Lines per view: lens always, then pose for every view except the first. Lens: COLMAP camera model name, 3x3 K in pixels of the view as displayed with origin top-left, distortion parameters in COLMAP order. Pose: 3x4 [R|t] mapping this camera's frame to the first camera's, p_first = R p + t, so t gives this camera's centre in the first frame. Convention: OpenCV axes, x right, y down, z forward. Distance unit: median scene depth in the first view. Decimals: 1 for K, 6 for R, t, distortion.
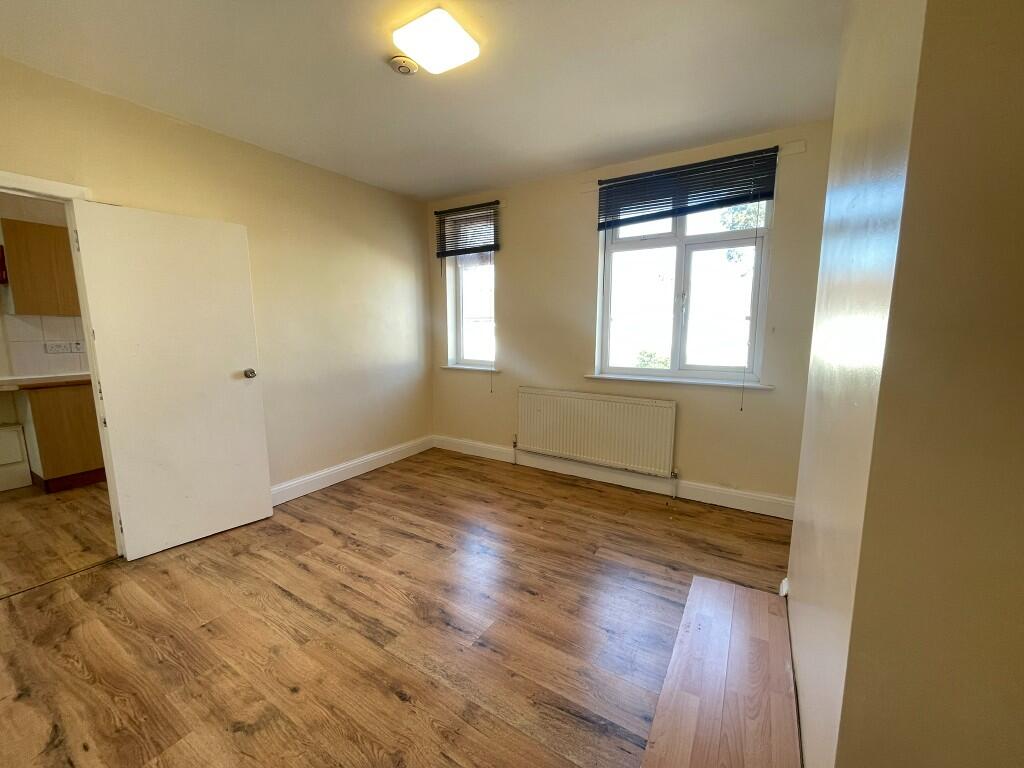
lens RADIAL K [[409.1, 0, 511.0], [0, 409.1, 386.6], [0, 0, 1]] dist [0.000772, -0.000162]
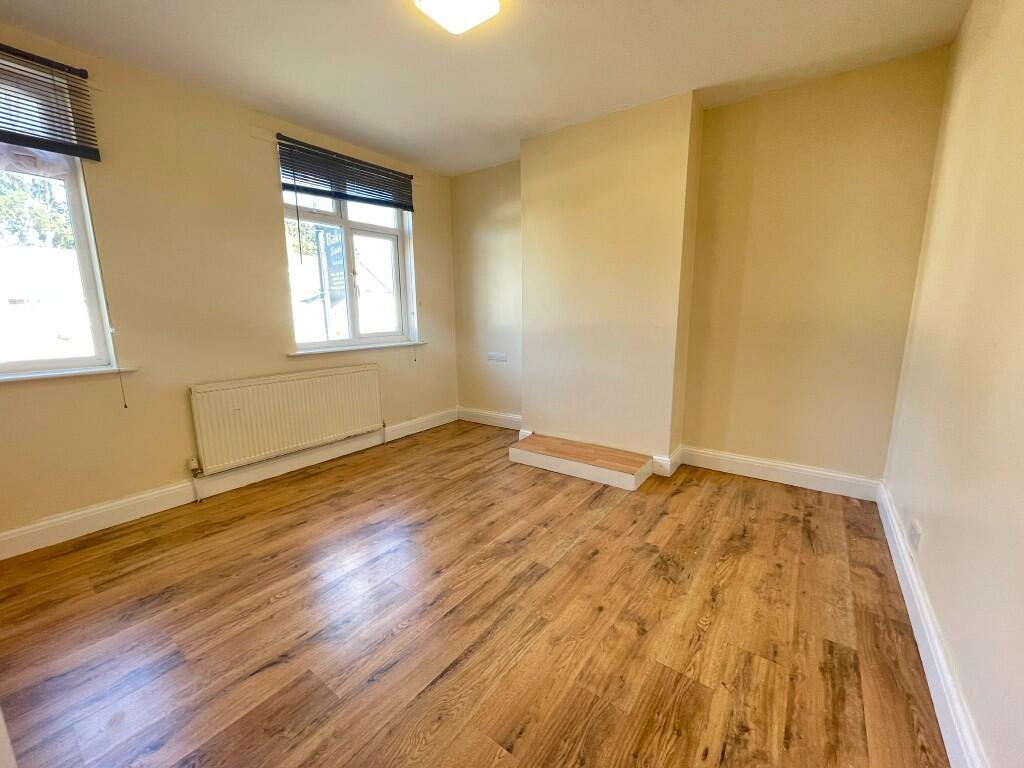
lens RADIAL K [[410.8, 0, 509.2], [0, 410.8, 384.3], [0, 0, 1]] dist [-0.001494, 0.000158]
pose [[0.087245, -0.176021, 0.980513, -0.772418], [0.152668, 0.975001, 0.161448, -0.039795], [-0.984419, 0.135607, 0.111937, 0.517695]]
